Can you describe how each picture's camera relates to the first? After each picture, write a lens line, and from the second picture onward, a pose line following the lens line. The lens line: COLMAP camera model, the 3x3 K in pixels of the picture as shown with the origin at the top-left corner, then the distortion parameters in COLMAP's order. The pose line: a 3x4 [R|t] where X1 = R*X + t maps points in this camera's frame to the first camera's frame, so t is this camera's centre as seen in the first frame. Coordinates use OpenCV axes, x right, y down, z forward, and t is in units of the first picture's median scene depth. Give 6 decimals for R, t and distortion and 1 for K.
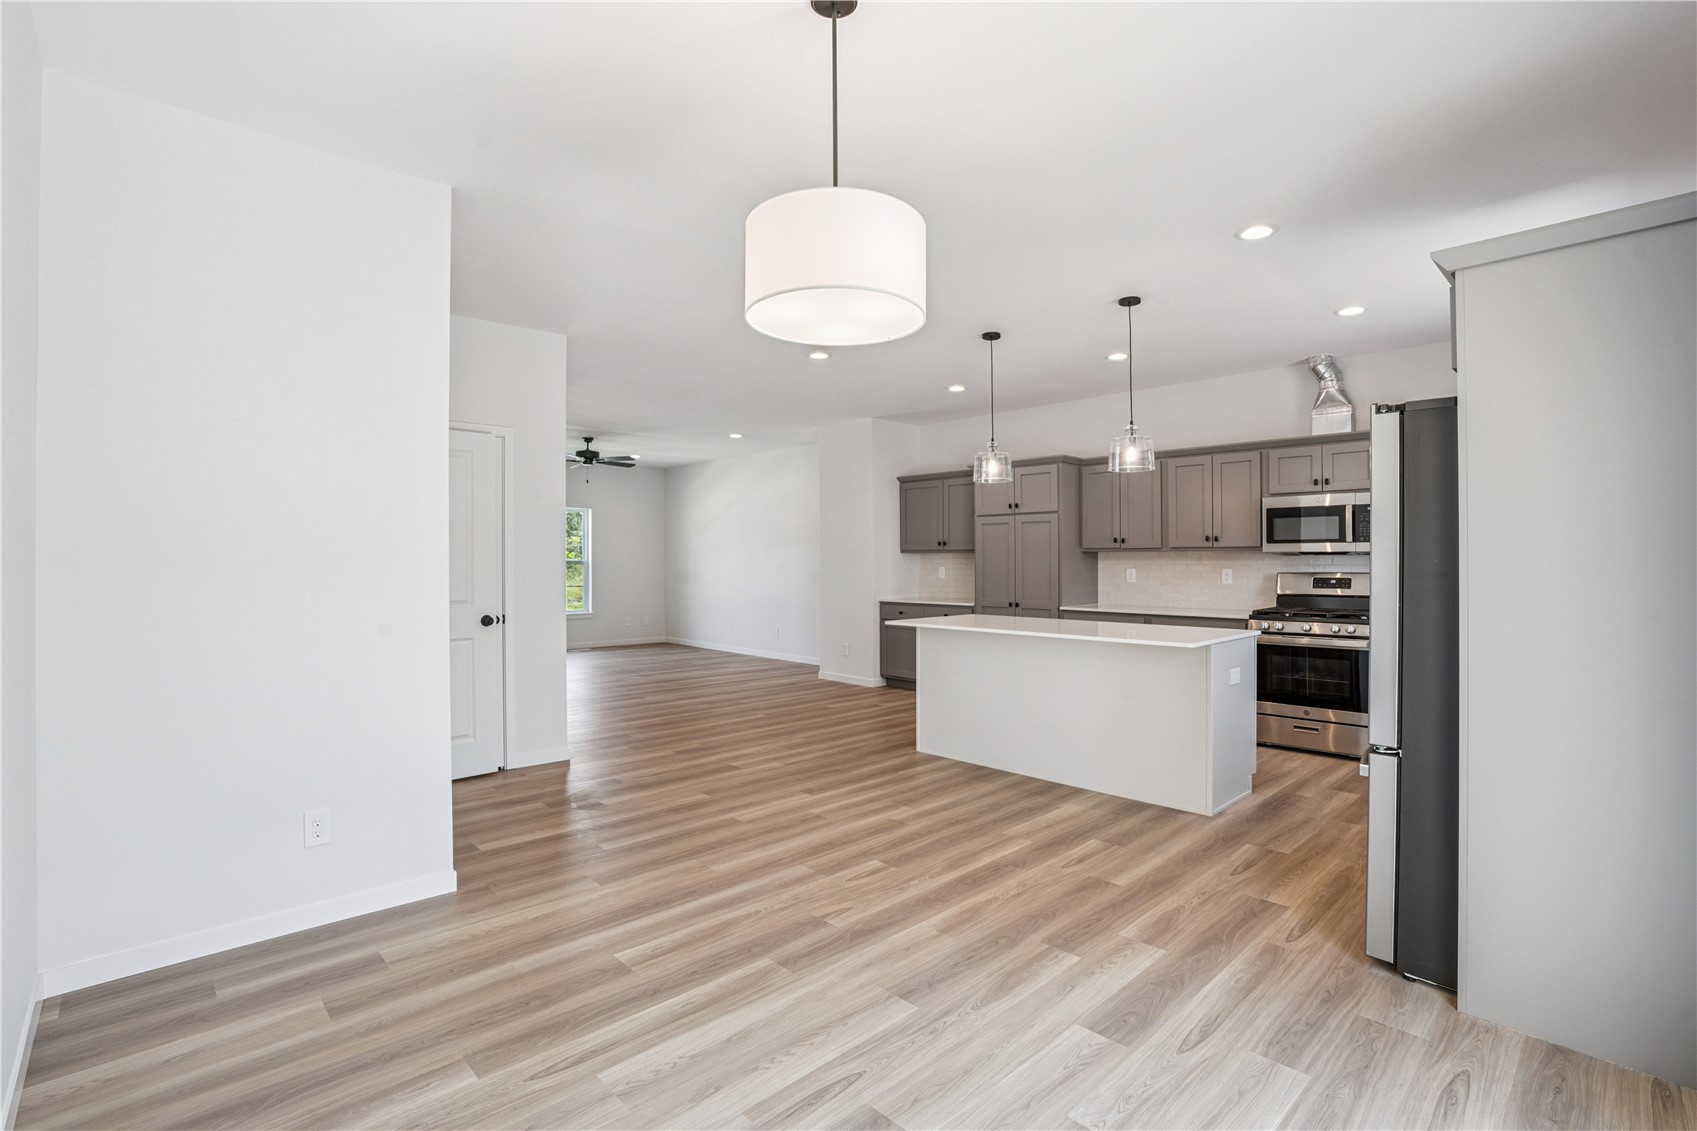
lens RADIAL K [[778.9, 0, 866.5], [0, 778.9, 566.6], [0, 0, 1]] dist [-0.019235, 0.005423]
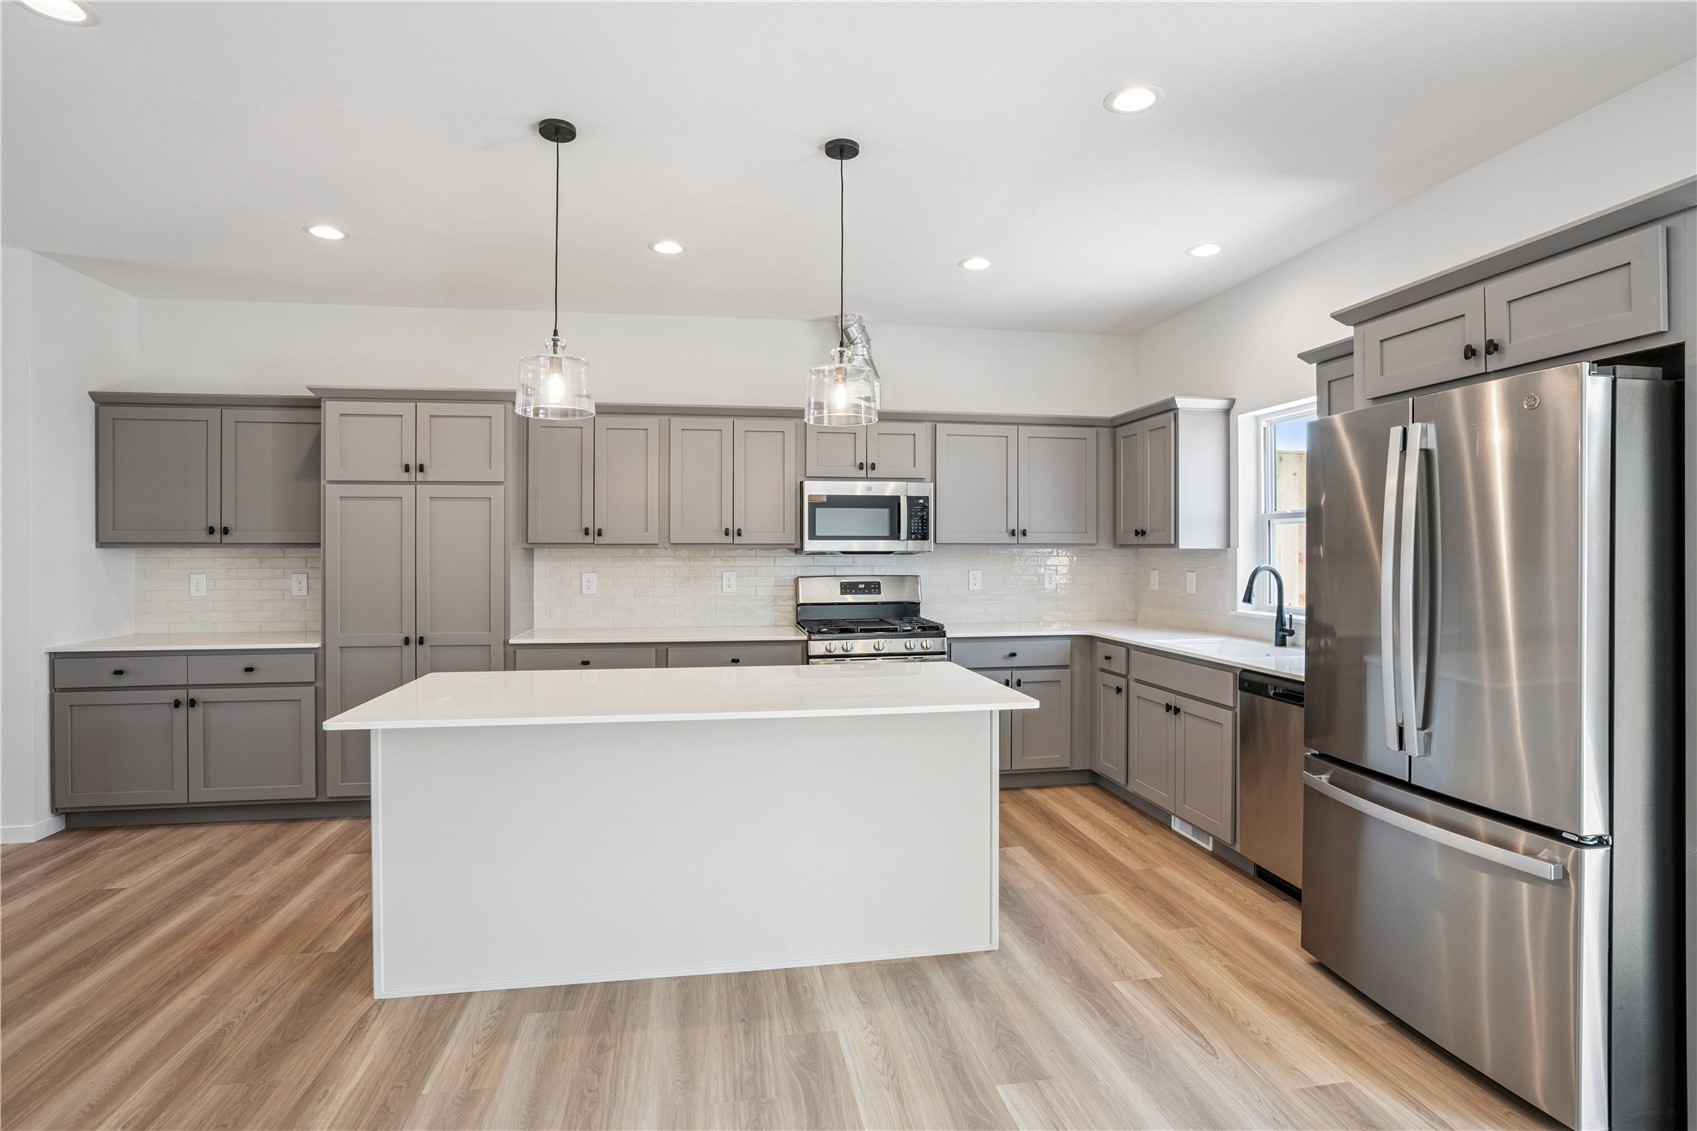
lens RADIAL K [[848.3, 0, 830.0], [0, 848.3, 547.3], [0, 0, 1]] dist [-0.021743, 0.001745]
pose [[0.587312, 0.005204, 0.809344, -0.225518], [0.007784, 0.999897, -0.012078, -0.016256], [-0.809323, 0.013393, 0.587211, 0.665758]]
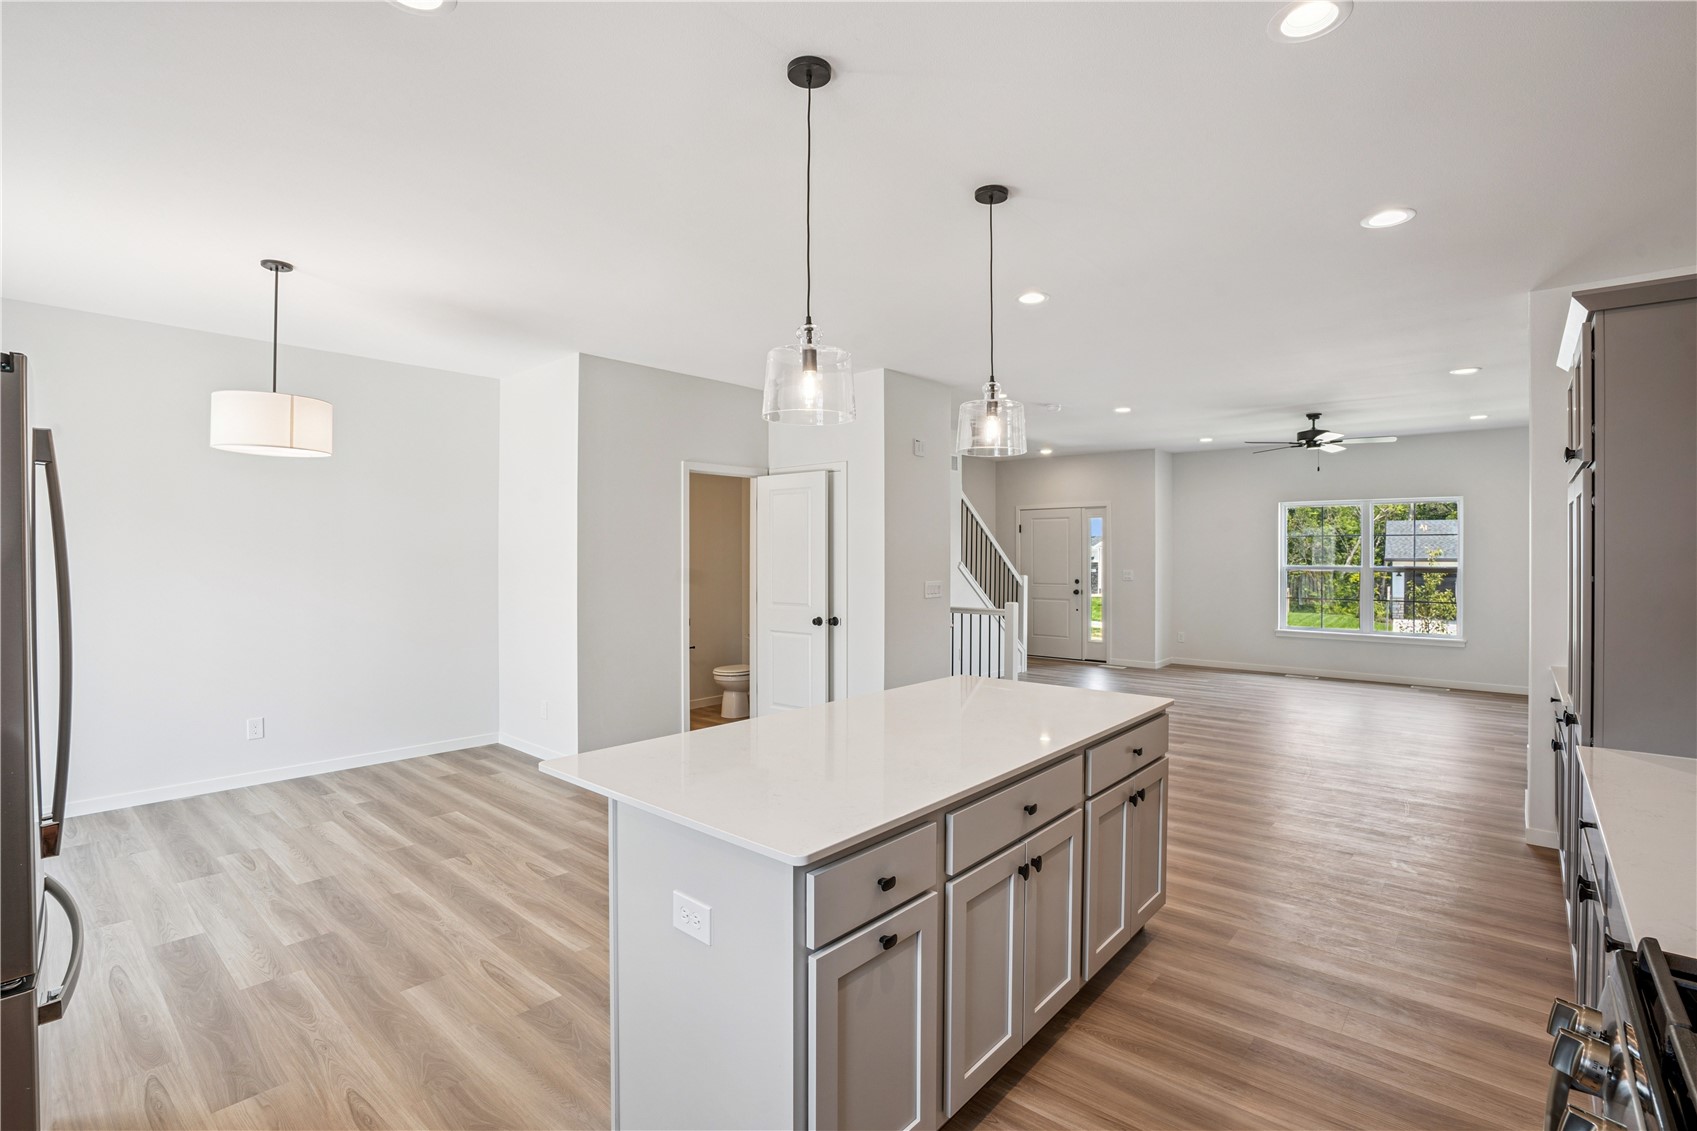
lens RADIAL K [[778.9, 0, 817.4], [0, 778.9, 567.1], [0, 0, 1]] dist [-0.019235, 0.005423]
pose [[0.046198, 0.002573, -0.998929, 0.885724], [-0.003404, 0.999991, 0.002418, -0.028370], [0.998927, 0.003289, 0.046206, 1.068753]]
